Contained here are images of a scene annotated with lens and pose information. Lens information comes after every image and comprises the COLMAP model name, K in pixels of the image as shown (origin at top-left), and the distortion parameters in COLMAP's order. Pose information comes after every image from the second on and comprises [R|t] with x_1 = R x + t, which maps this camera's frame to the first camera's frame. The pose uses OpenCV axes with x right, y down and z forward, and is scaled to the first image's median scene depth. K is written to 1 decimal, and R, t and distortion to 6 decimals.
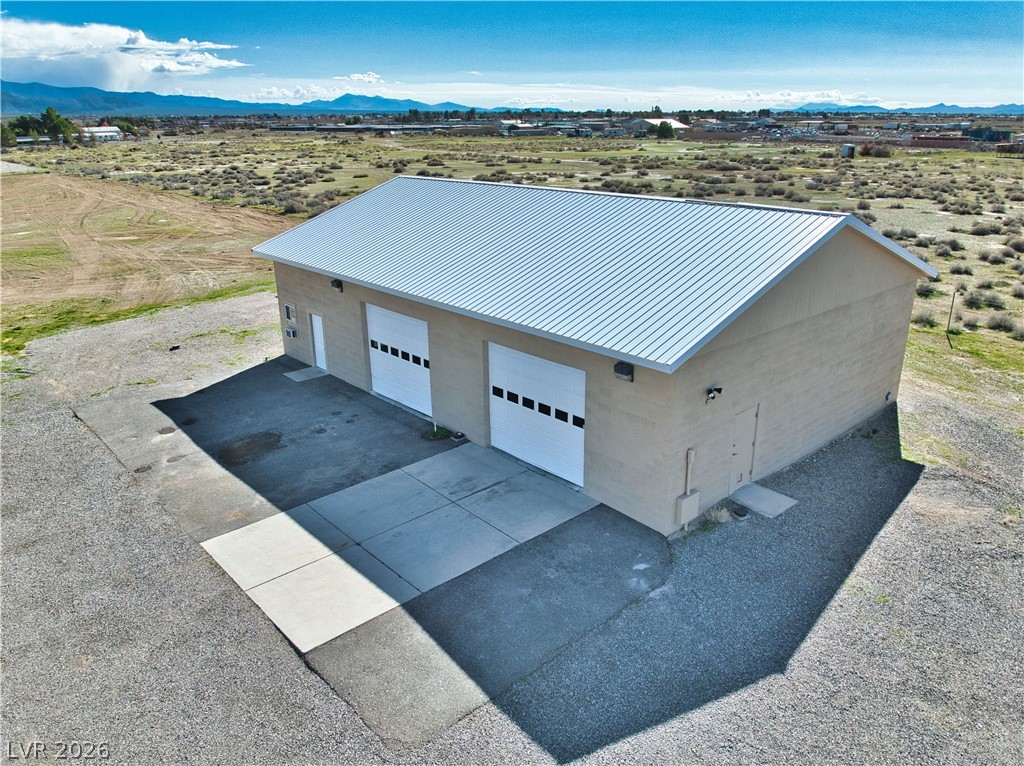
lens RADIAL K [[741.9, 0, 514.3], [0, 741.9, 404.1], [0, 0, 1]] dist [-0.042107, -0.003686]
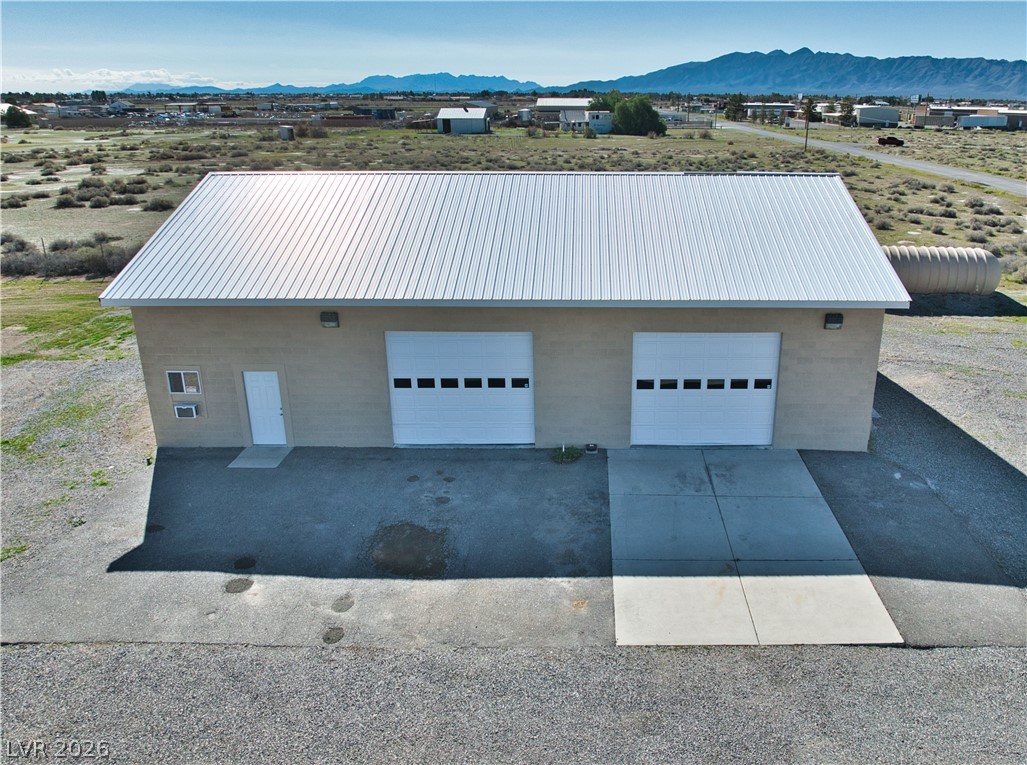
lens RADIAL K [[804.1, 0, 581.2], [0, 804.1, 385.5], [0, 0, 1]] dist [-0.037655, -0.003300]
pose [[0.665699, -0.238715, 0.707008, -0.748050], [0.258089, 0.962634, 0.082015, -0.112010], [-0.700168, 0.127873, 0.702434, 0.315342]]
